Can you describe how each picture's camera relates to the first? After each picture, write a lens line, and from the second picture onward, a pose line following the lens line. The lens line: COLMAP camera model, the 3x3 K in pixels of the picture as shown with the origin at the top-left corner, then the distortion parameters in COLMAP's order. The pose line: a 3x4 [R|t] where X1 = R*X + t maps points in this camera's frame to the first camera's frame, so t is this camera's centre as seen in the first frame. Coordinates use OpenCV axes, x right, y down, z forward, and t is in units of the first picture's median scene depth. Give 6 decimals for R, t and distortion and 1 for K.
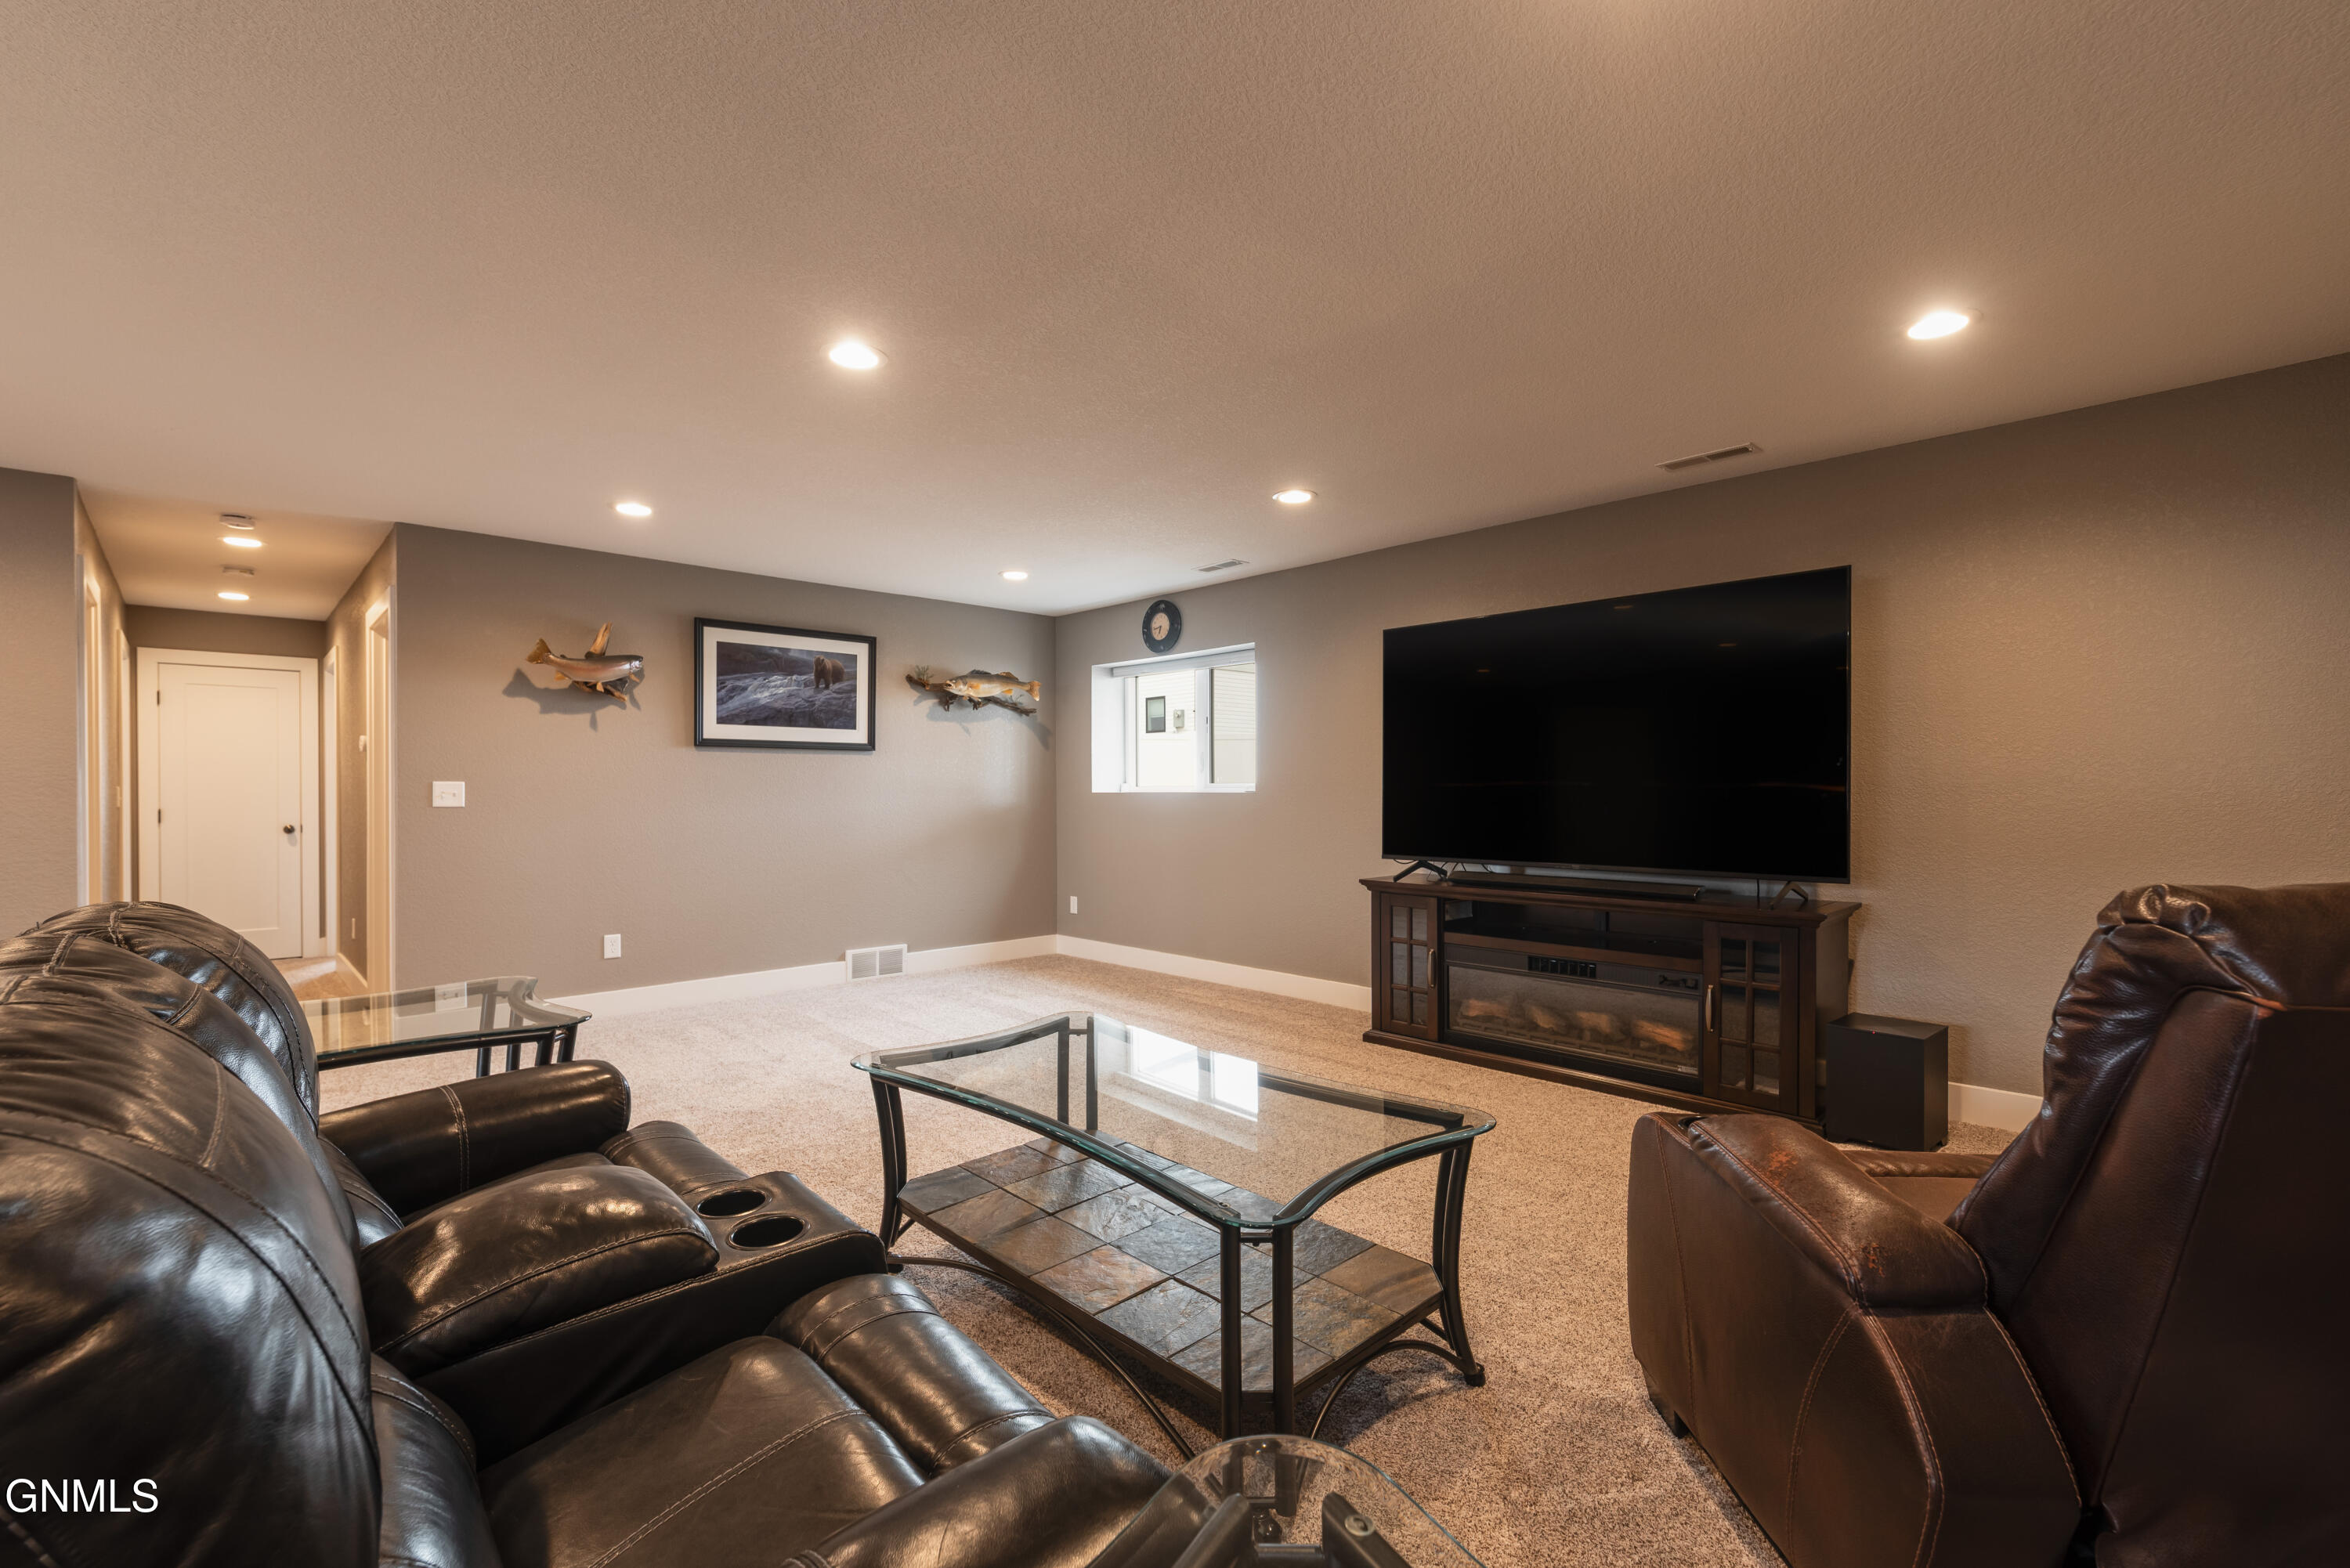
lens RADIAL K [[1011.1, 0, 1174.8], [0, 1011.1, 792.5], [0, 0, 1]] dist [-0.000118, 0.000042]
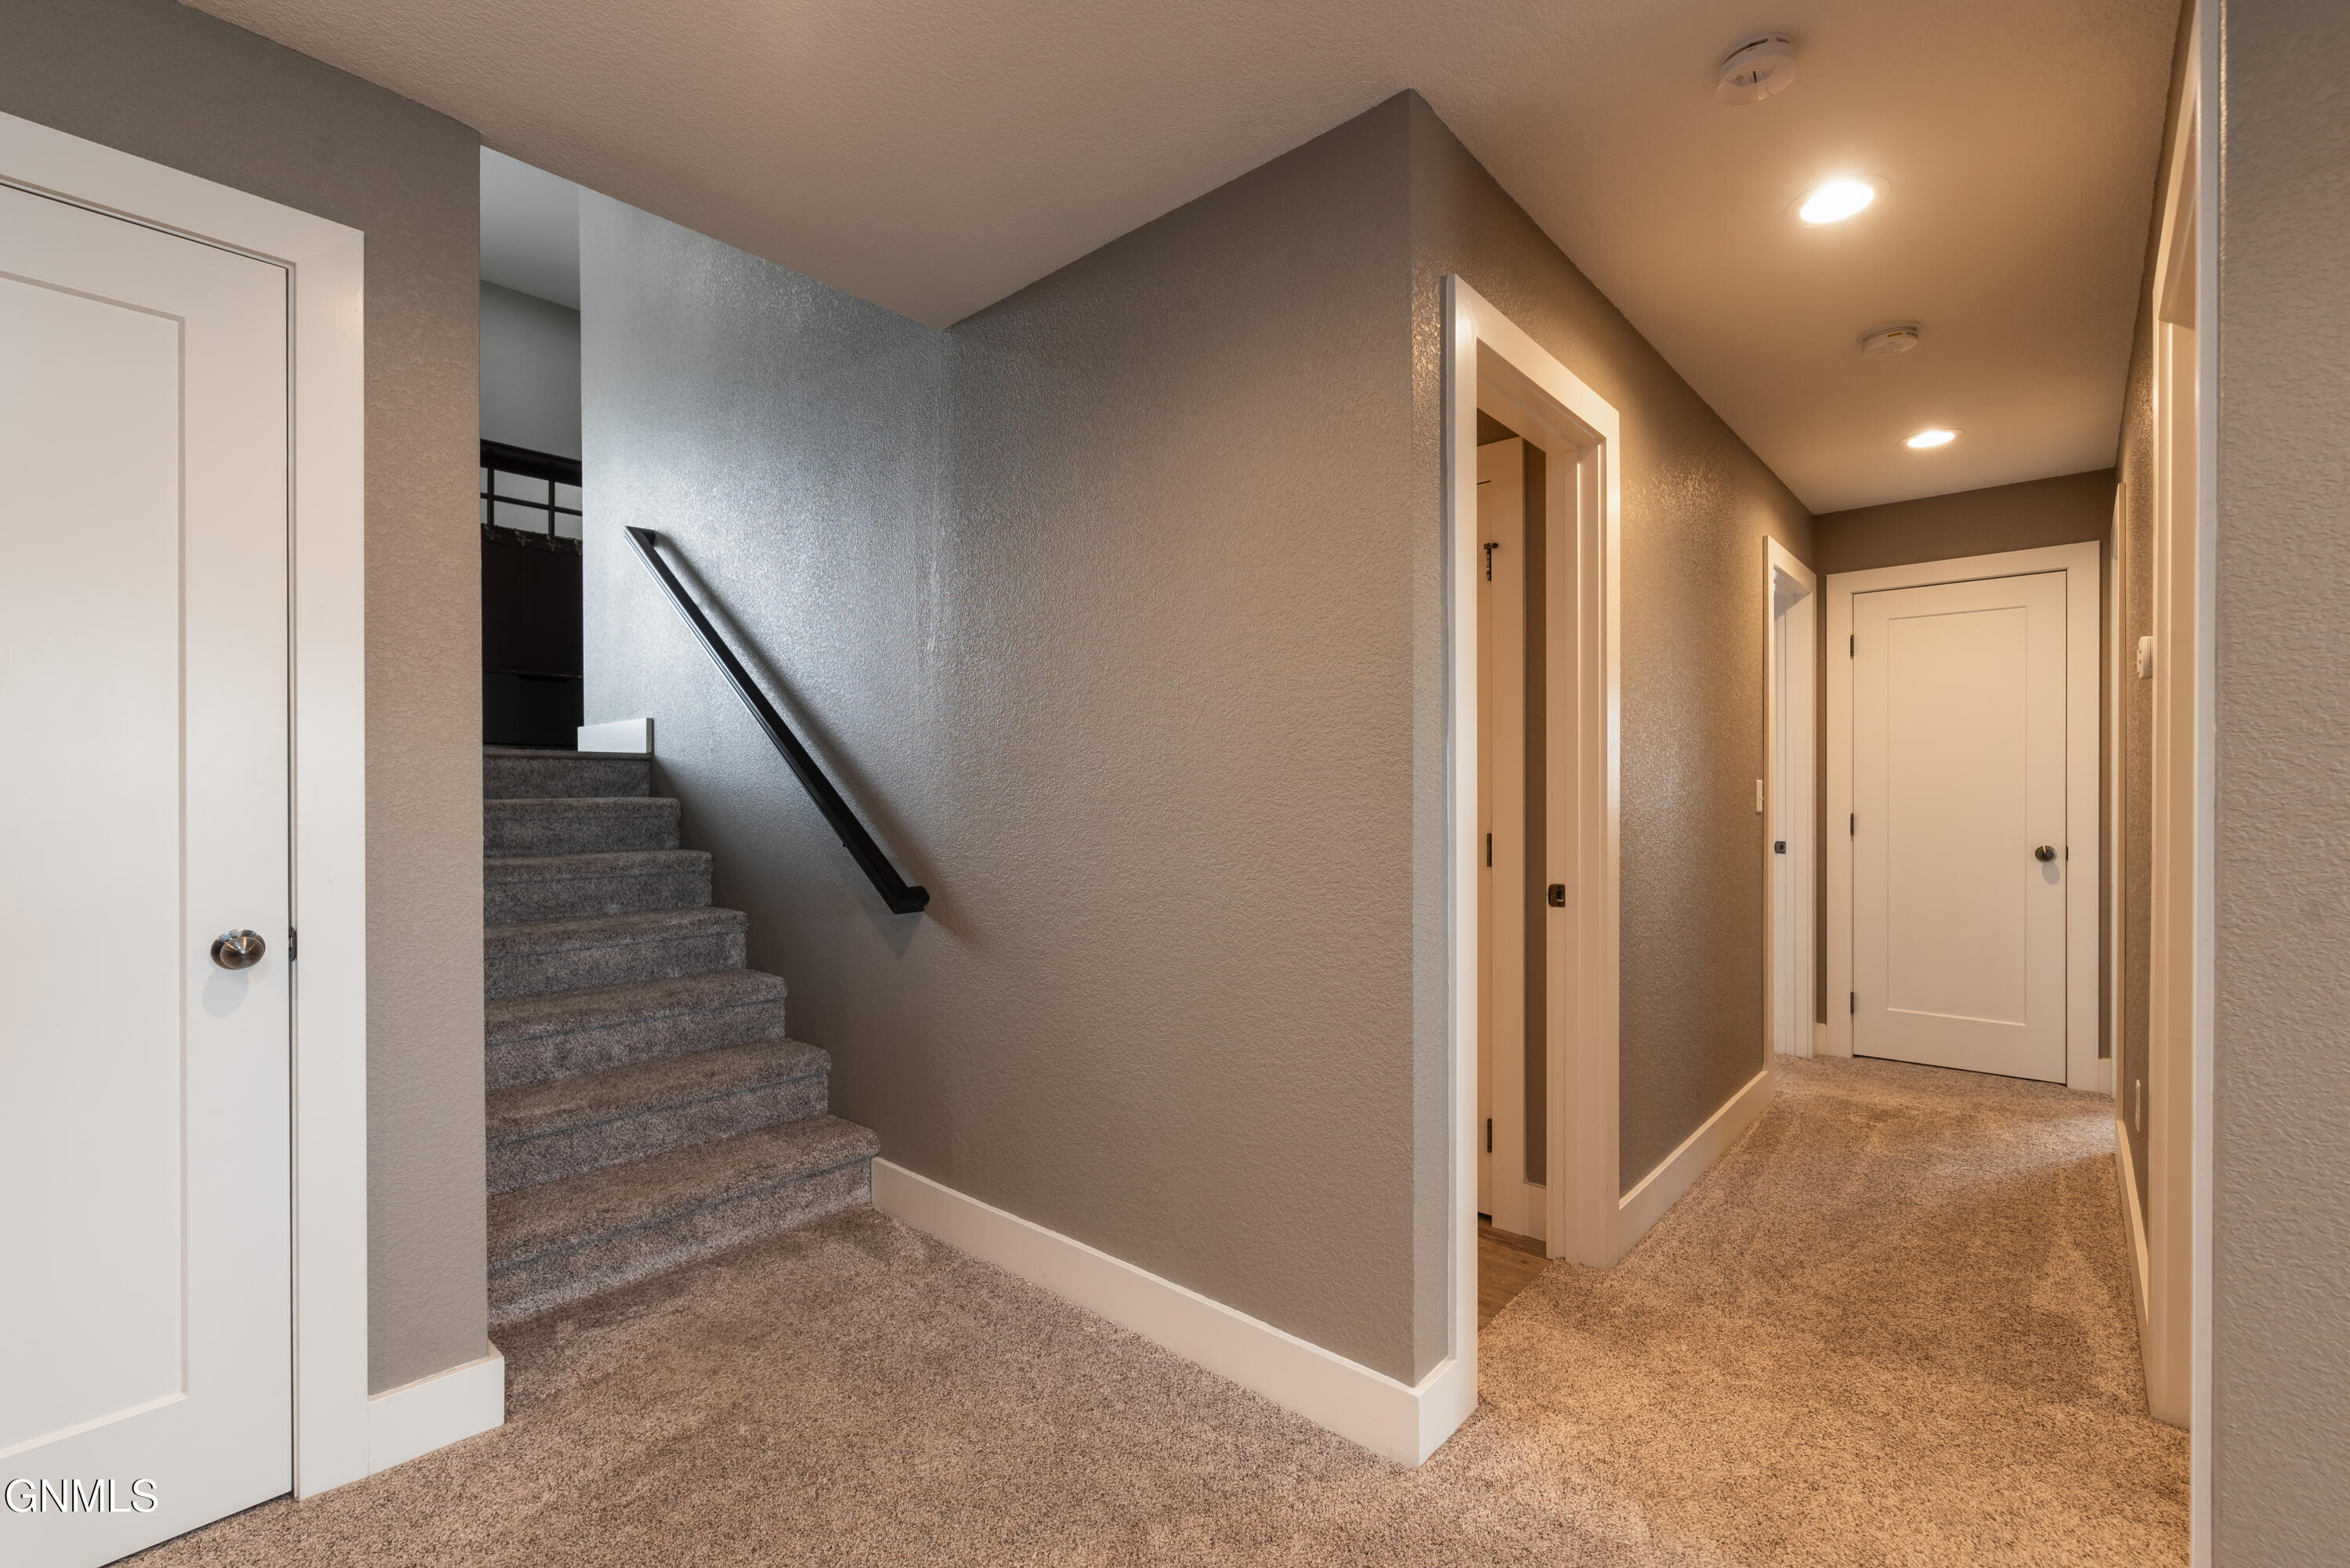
lens RADIAL K [[1011.1, 0, 1174.8], [0, 1011.1, 792.5], [0, 0, 1]] dist [-0.000118, 0.000042]
pose [[0.083160, 0.005972, -0.996518, -0.355989], [0.002602, 0.999977, 0.006210, -0.002277], [0.996533, -0.003109, 0.083143, 0.470917]]
